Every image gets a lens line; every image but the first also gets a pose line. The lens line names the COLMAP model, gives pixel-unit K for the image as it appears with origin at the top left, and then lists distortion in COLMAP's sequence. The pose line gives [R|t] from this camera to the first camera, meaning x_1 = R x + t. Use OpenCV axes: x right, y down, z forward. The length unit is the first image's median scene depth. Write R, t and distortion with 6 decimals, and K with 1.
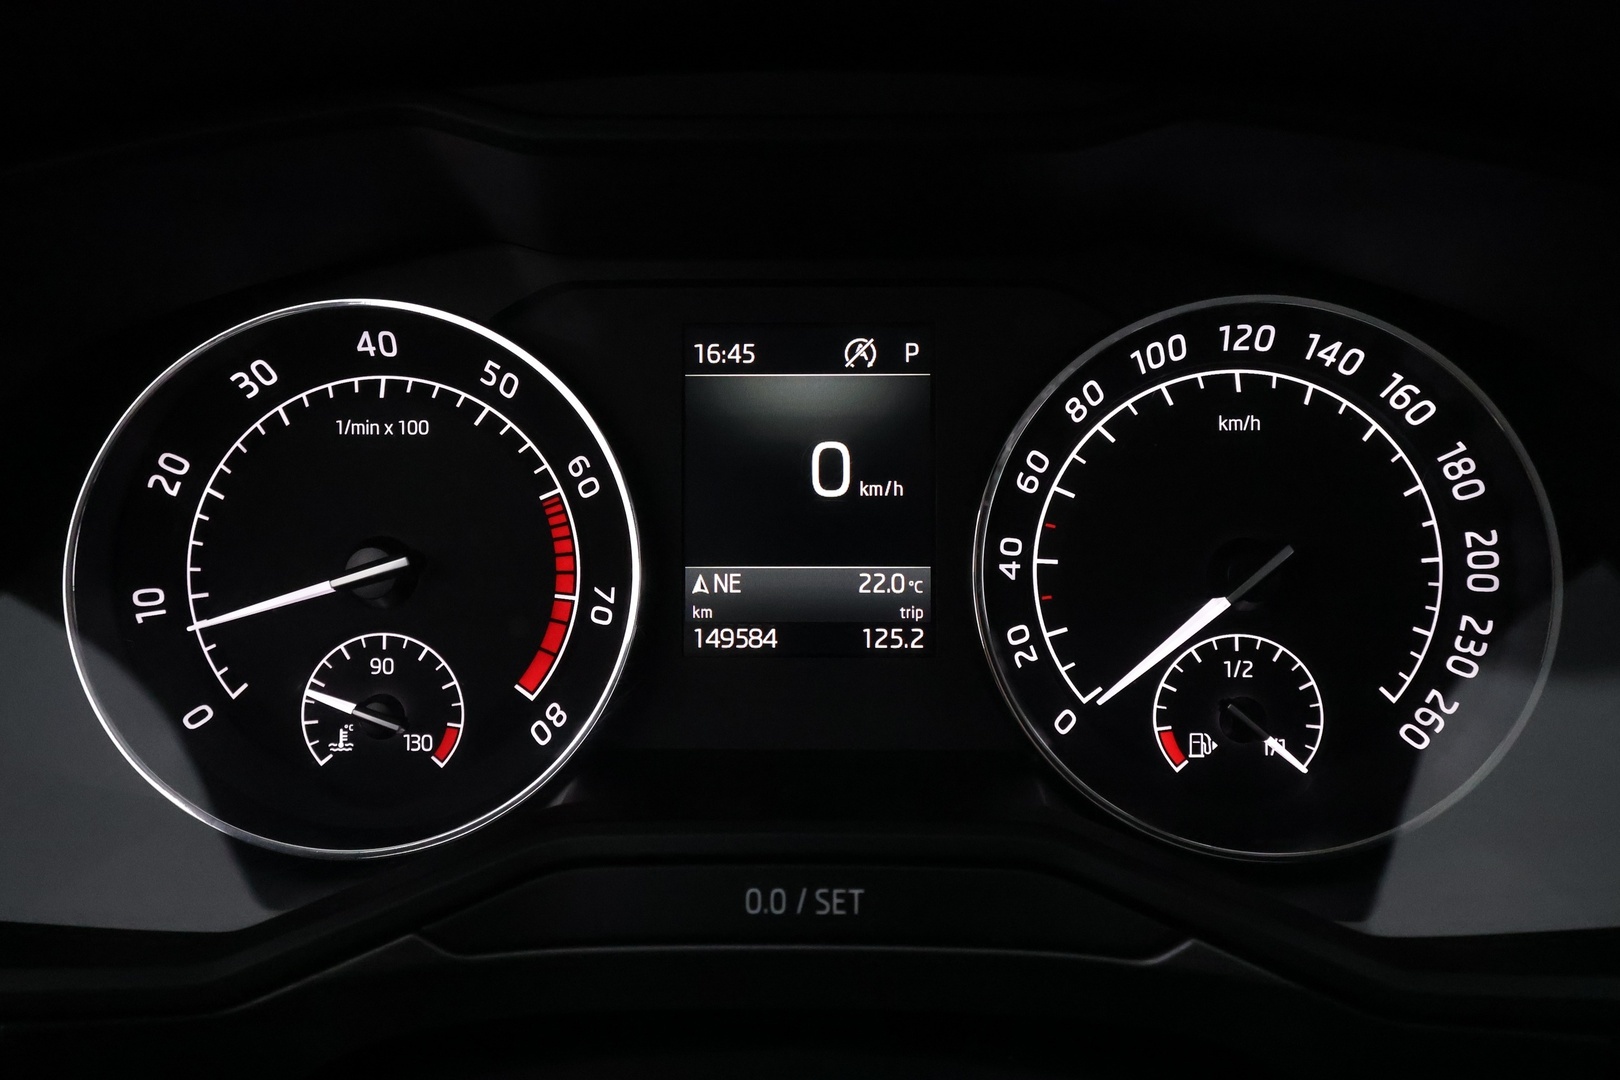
lens RADIAL K [[1159.7, 0, 810.0], [0, 1159.7, 540.0], [0, 0, 1]] dist [0.008378, 0.001848]
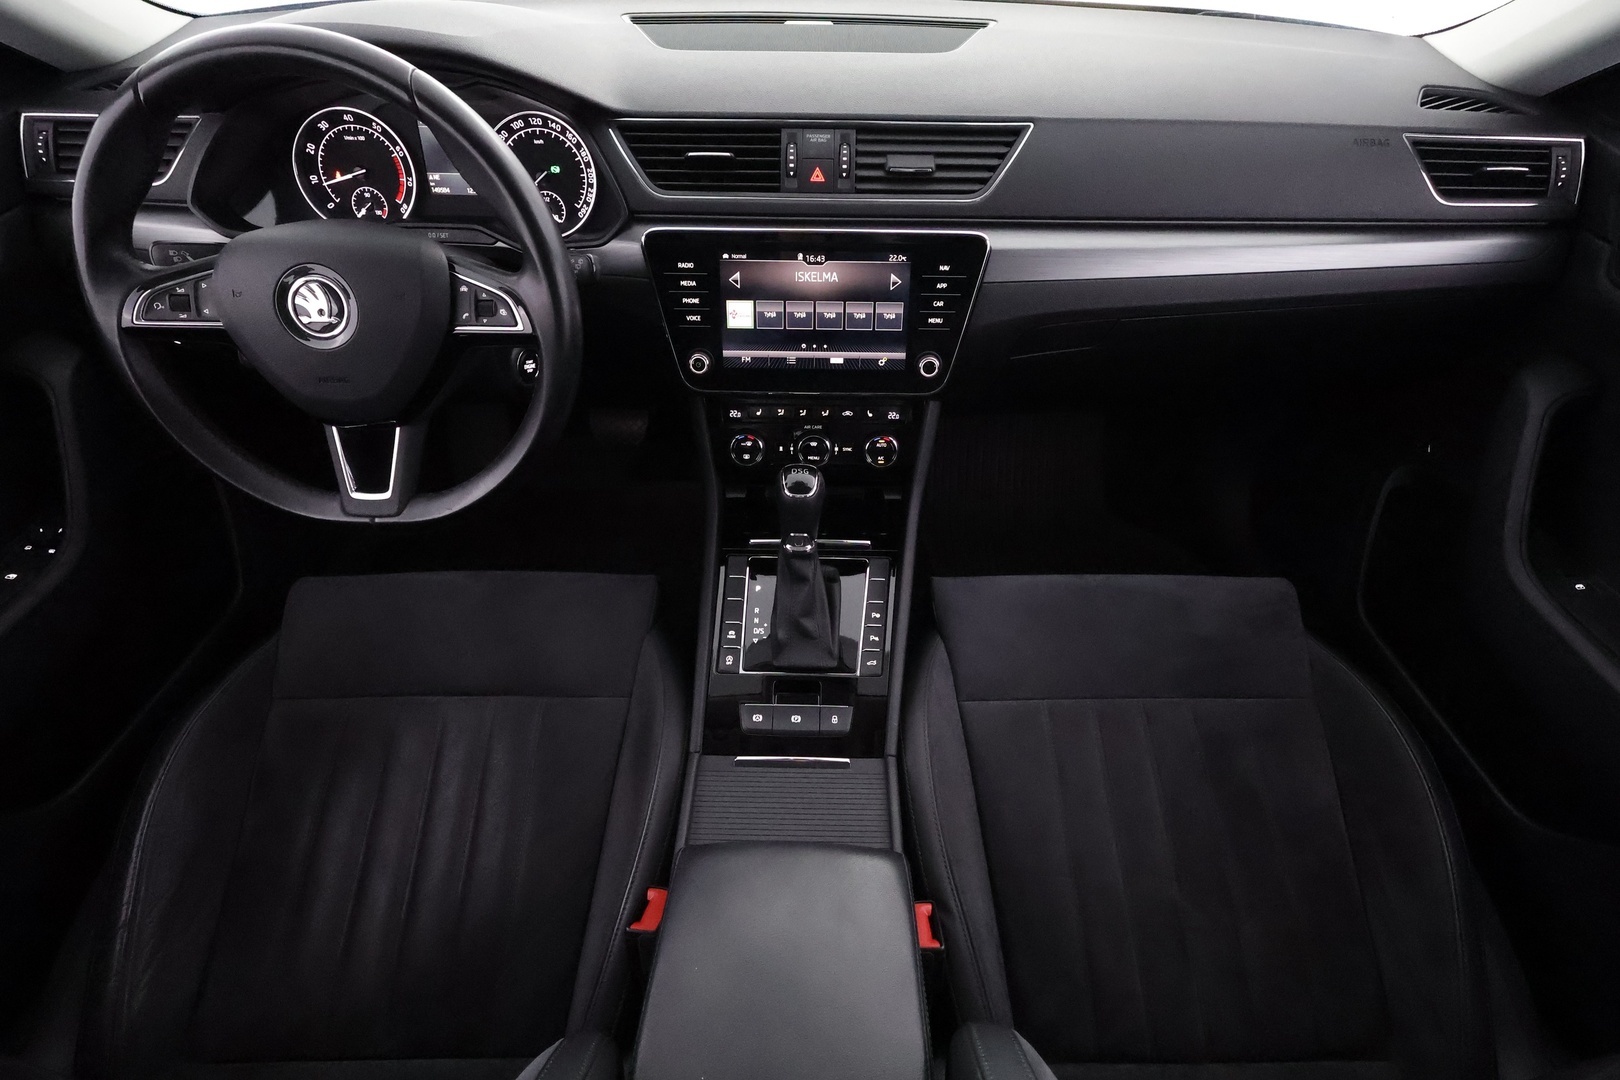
lens RADIAL K [[738.3, 0, 816.9], [0, 738.3, 545.3], [0, 0, 1]] dist [0.000383, -0.000580]
pose [[0.999642, 0.010858, 0.024439, 1.434792], [-0.020758, 0.891212, 0.453113, -0.022103], [-0.016860, -0.453458, 0.891118, -2.412992]]
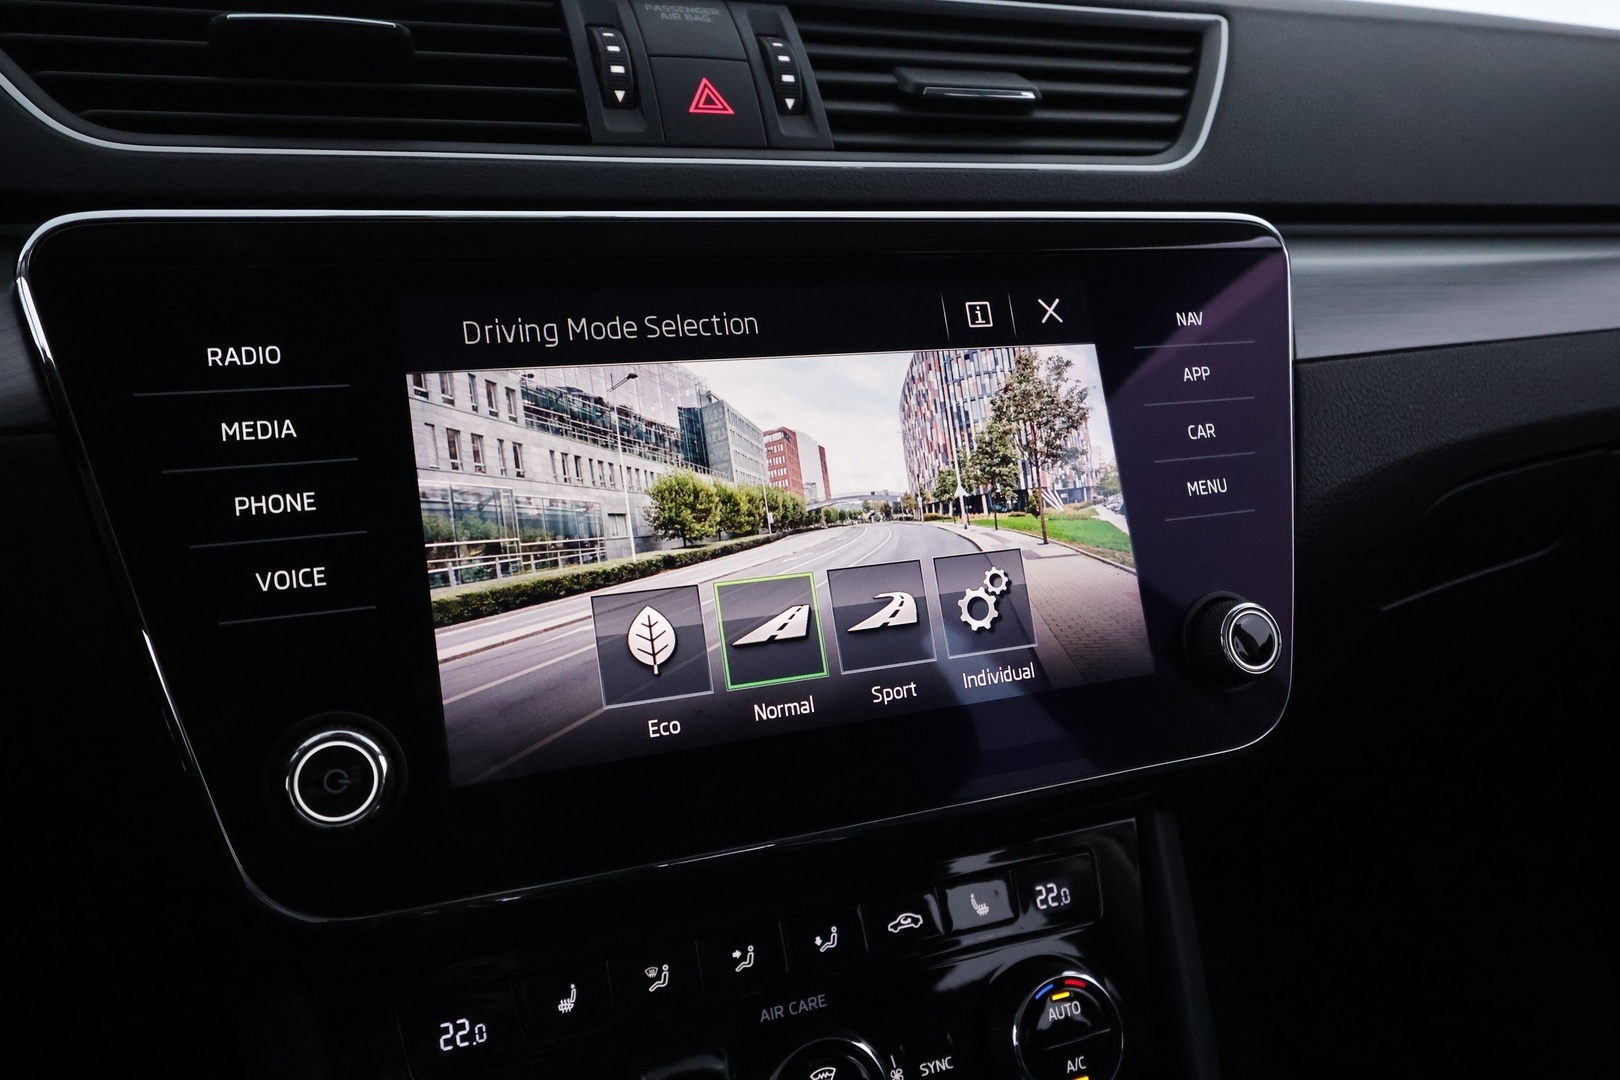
lens RADIAL K [[1272.0, 0, 810.2], [0, 1272.0, 542.4], [0, 0, 1]] dist [-0.014323, 0.007010]
pose [[0.916217, -0.082416, 0.392114, 1.013196], [0.121300, 0.989748, -0.075402, 0.584575], [-0.381880, 0.116648, 0.916821, -0.634087]]
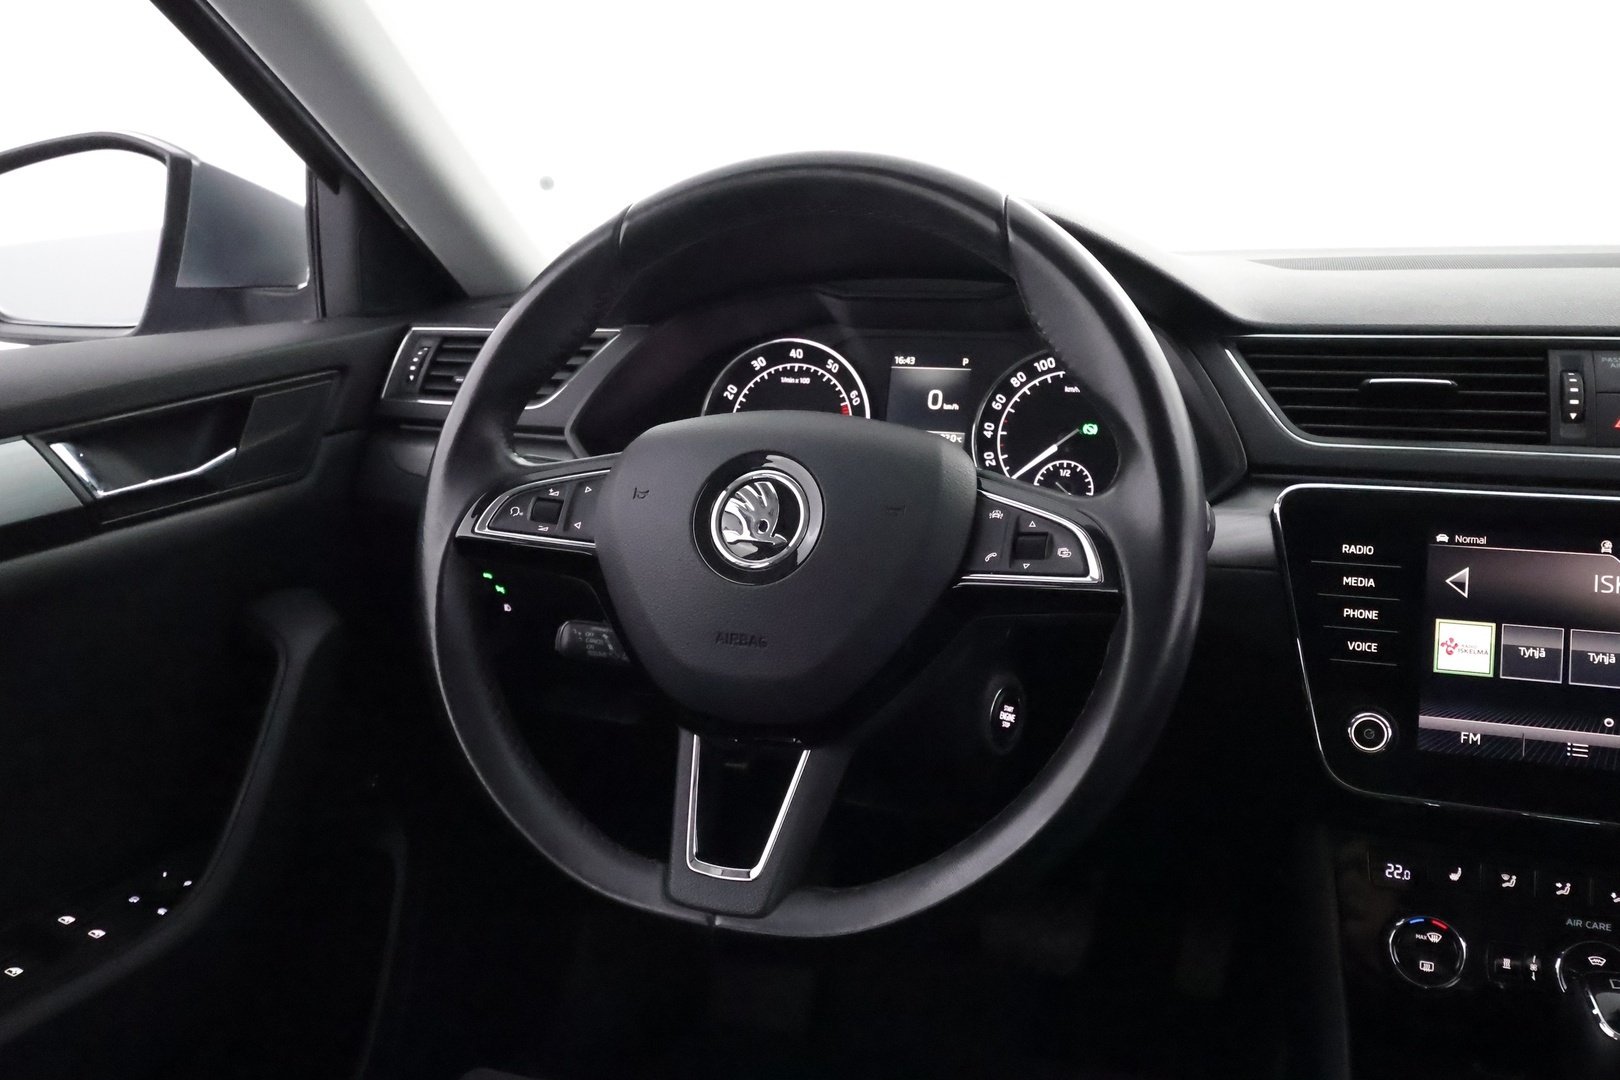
lens RADIAL K [[1269.2, 0, 810.0], [0, 1269.2, 540.0], [0, 0, 1]] dist [-0.011096, 0.002232]
pose [[0.945974, 0.076888, -0.314995, 0.776458], [-0.103256, 0.992336, -0.067871, 0.557328], [0.307363, 0.096730, 0.946663, -2.173509]]
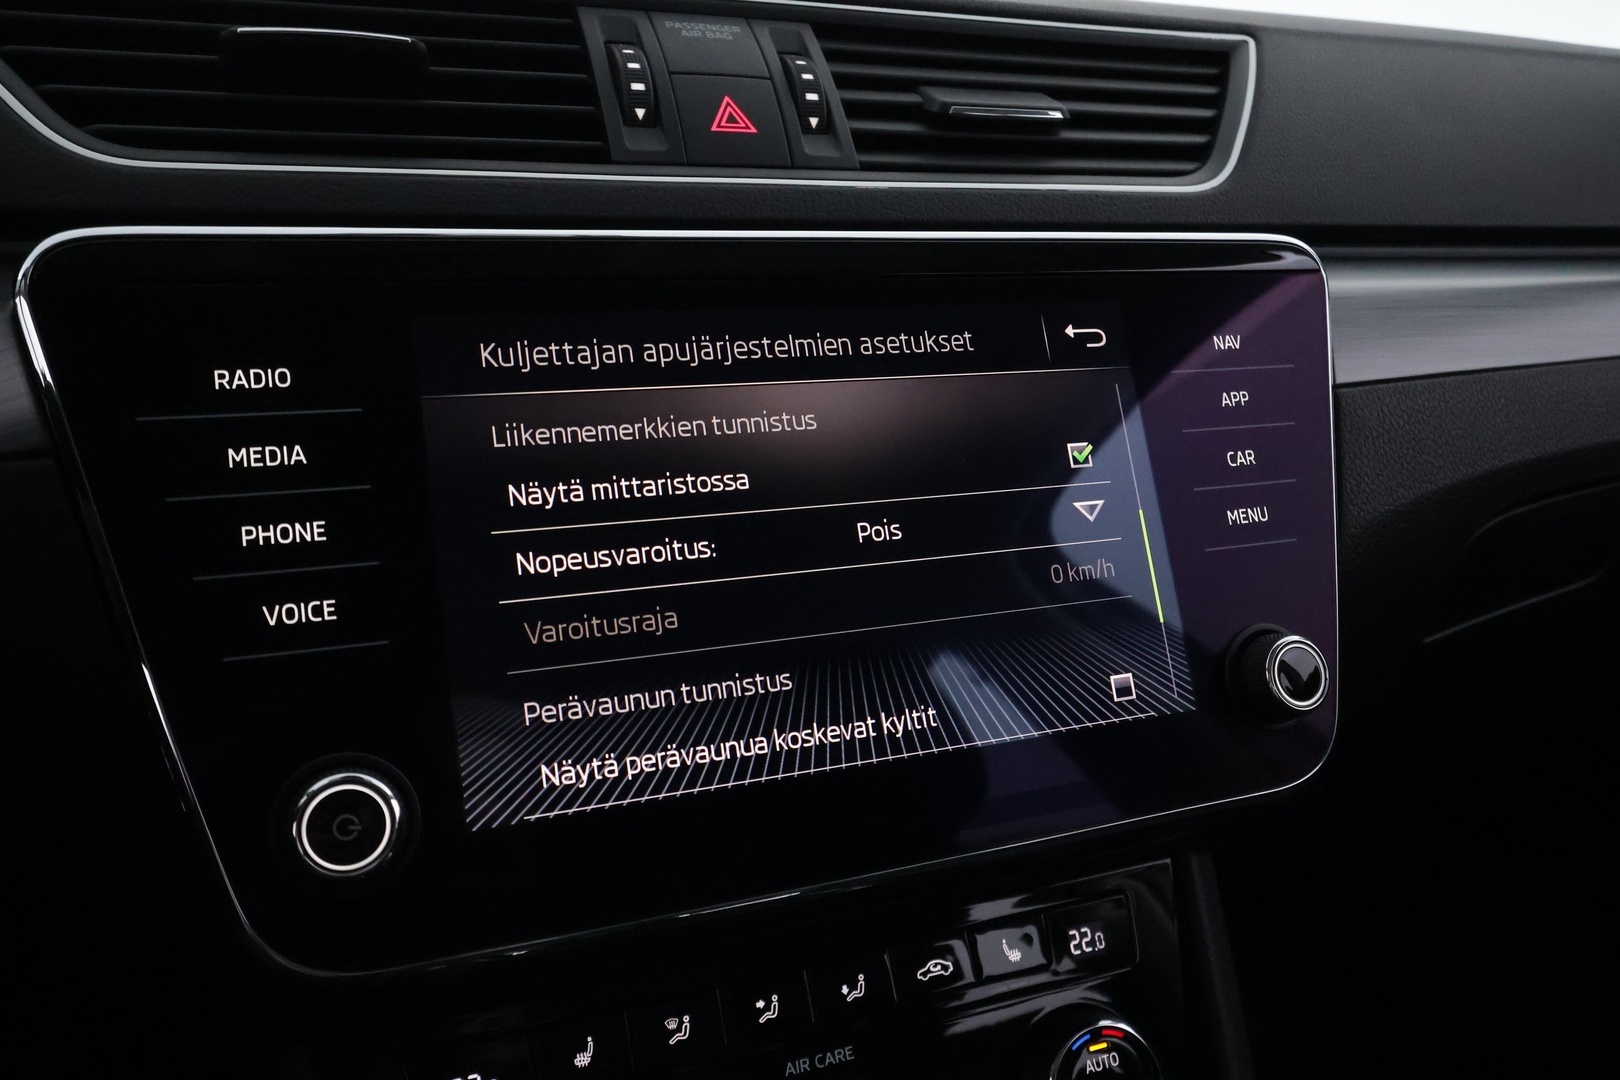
lens RADIAL K [[1269.2, 0, 810.0], [0, 1269.2, 540.0], [0, 0, 1]] dist [-0.011096, 0.002232]
pose [[0.915809, -0.073364, 0.394857, 1.007309], [0.122293, 0.987426, -0.100176, 0.576018], [-0.382542, 0.140030, 0.913265, -0.576586]]
